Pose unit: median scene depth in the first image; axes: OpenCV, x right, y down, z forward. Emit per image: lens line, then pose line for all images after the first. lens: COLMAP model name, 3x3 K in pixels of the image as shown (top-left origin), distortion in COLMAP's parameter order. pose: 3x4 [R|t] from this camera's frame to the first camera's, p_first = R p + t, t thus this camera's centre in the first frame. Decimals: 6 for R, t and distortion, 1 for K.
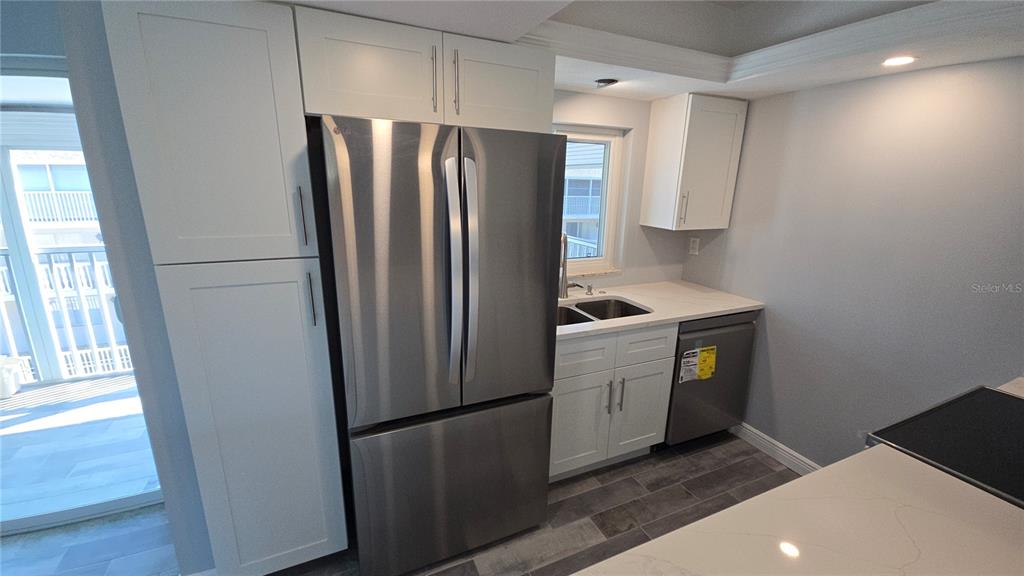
lens RADIAL K [[418.0, 0, 509.7], [0, 418.0, 288.0], [0, 0, 1]] dist [-0.011418, -0.000545]
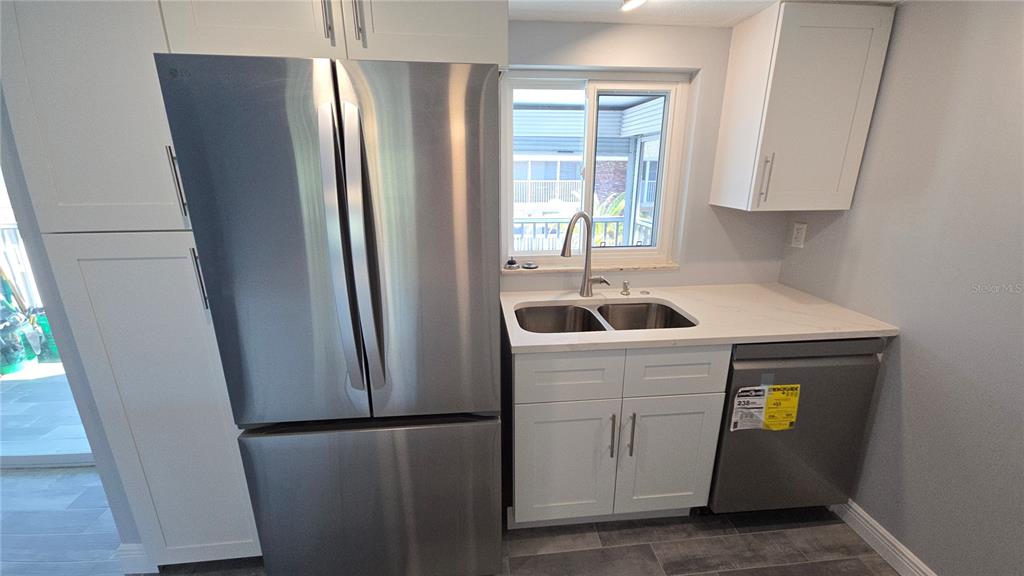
lens RADIAL K [[418.0, 0, 514.6], [0, 418.0, 288.5], [0, 0, 1]] dist [-0.011418, -0.000545]
pose [[0.946156, 0.066937, -0.316714, 0.253357], [-0.057980, 0.997608, 0.037633, -0.013045], [0.318476, -0.017244, 0.947774, 0.217738]]
